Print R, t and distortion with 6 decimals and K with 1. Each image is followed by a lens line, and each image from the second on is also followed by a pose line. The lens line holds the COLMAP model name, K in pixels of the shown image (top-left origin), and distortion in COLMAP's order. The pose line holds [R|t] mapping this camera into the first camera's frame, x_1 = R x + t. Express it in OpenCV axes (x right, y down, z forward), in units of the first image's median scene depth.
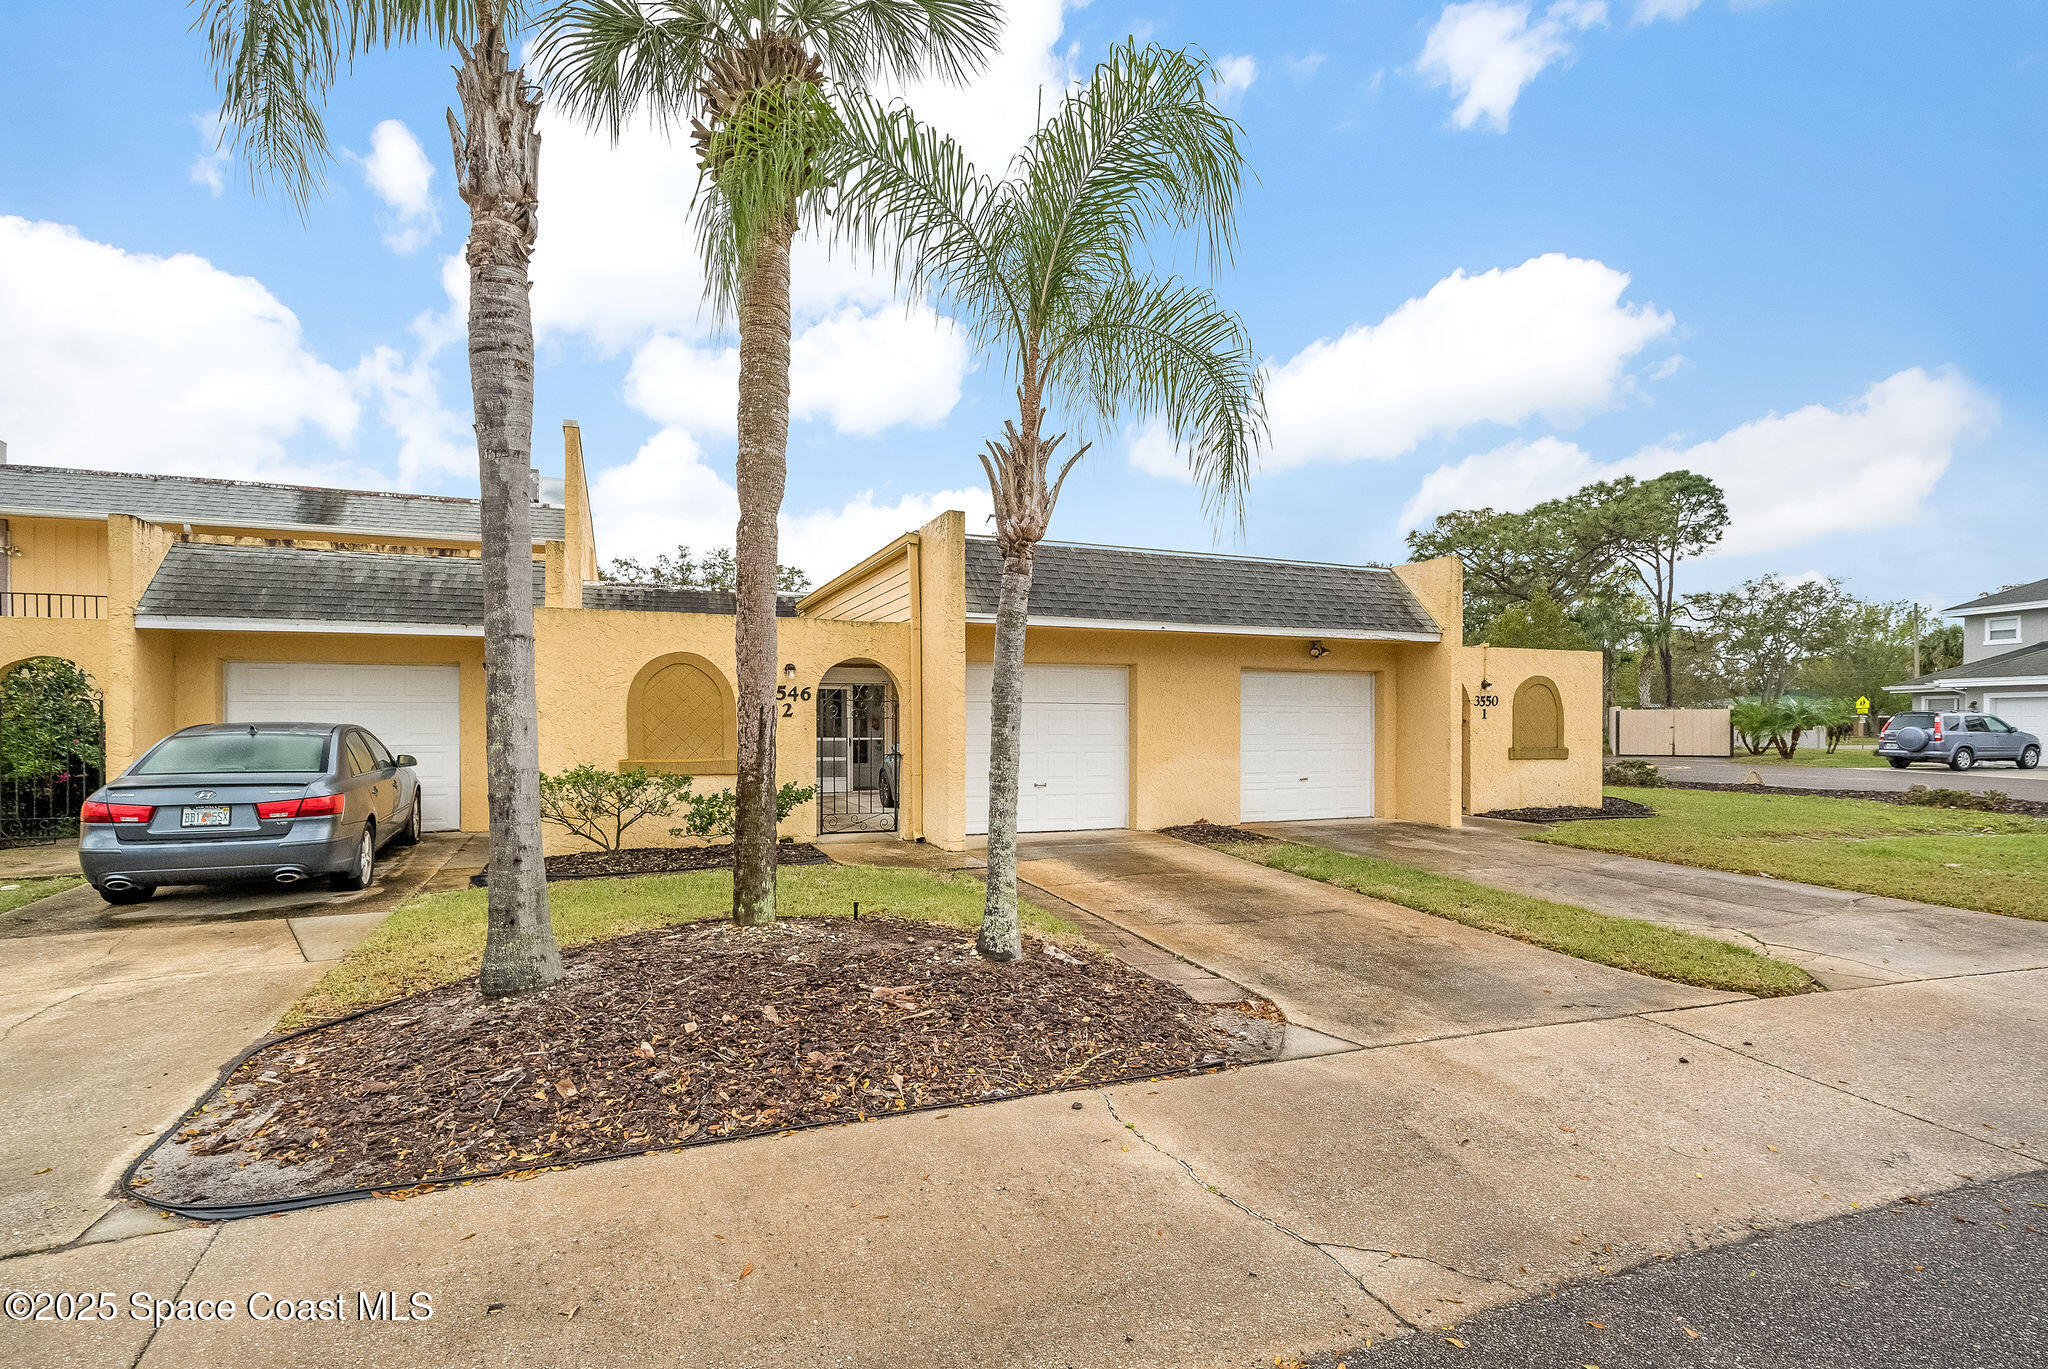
lens RADIAL K [[950.9, 0, 1023.3], [0, 950.9, 731.9], [0, 0, 1]] dist [0.000278, -0.000450]
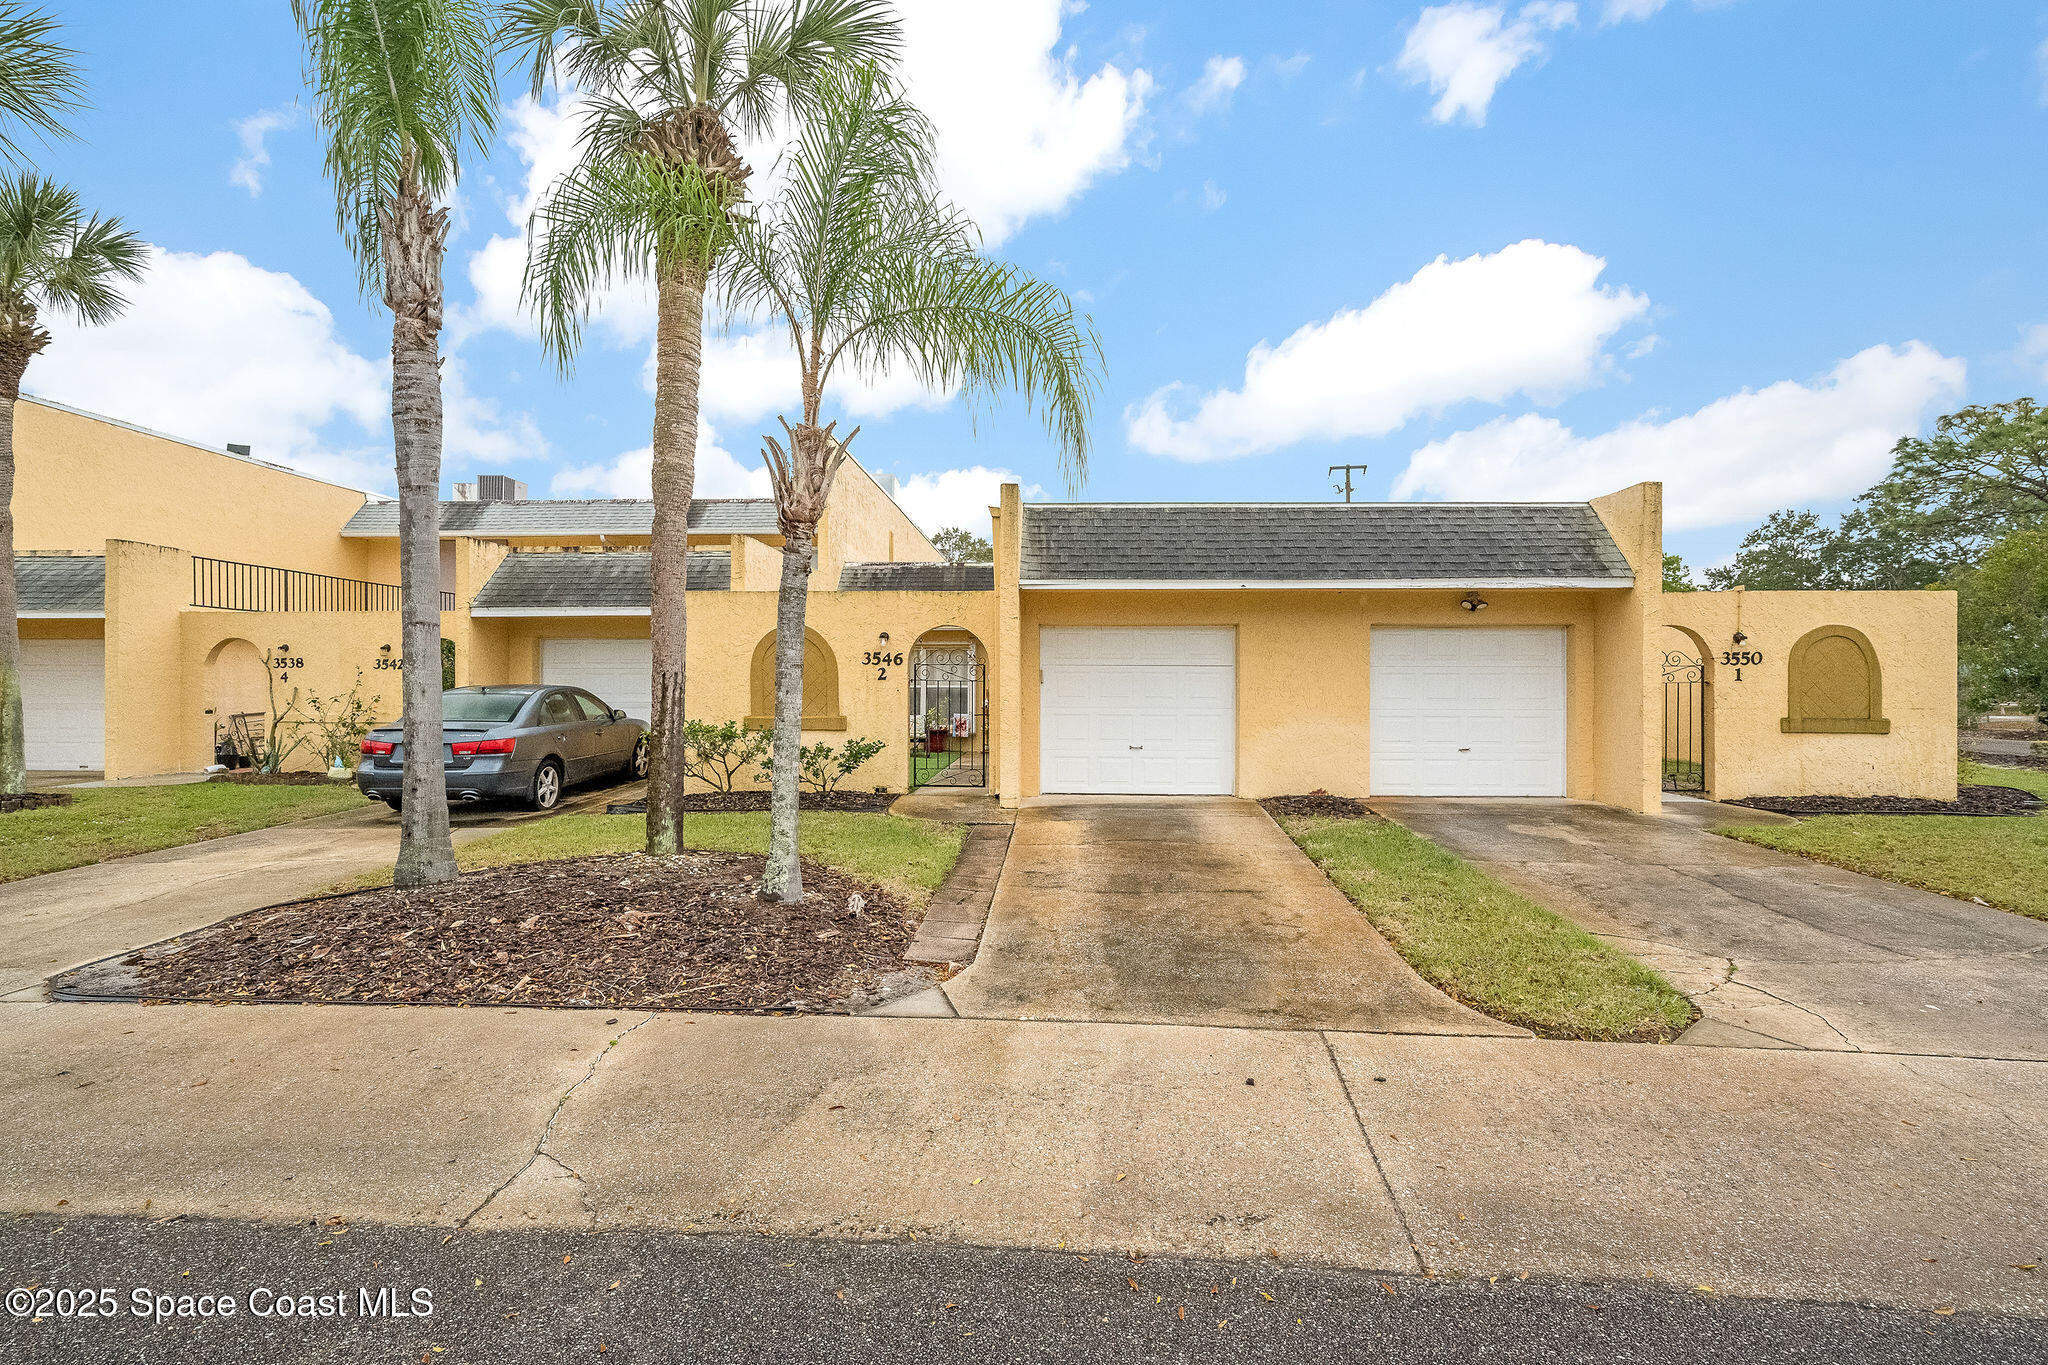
lens RADIAL K [[939.1, 0, 1024.0], [0, 939.1, 682.5], [0, 0, 1]] dist [-0.000317, -0.000411]
pose [[0.916890, 0.000340, -0.399141, 0.403704], [-0.004416, 0.999947, -0.009294, -0.003707], [0.399116, 0.010284, 0.916843, 0.063655]]
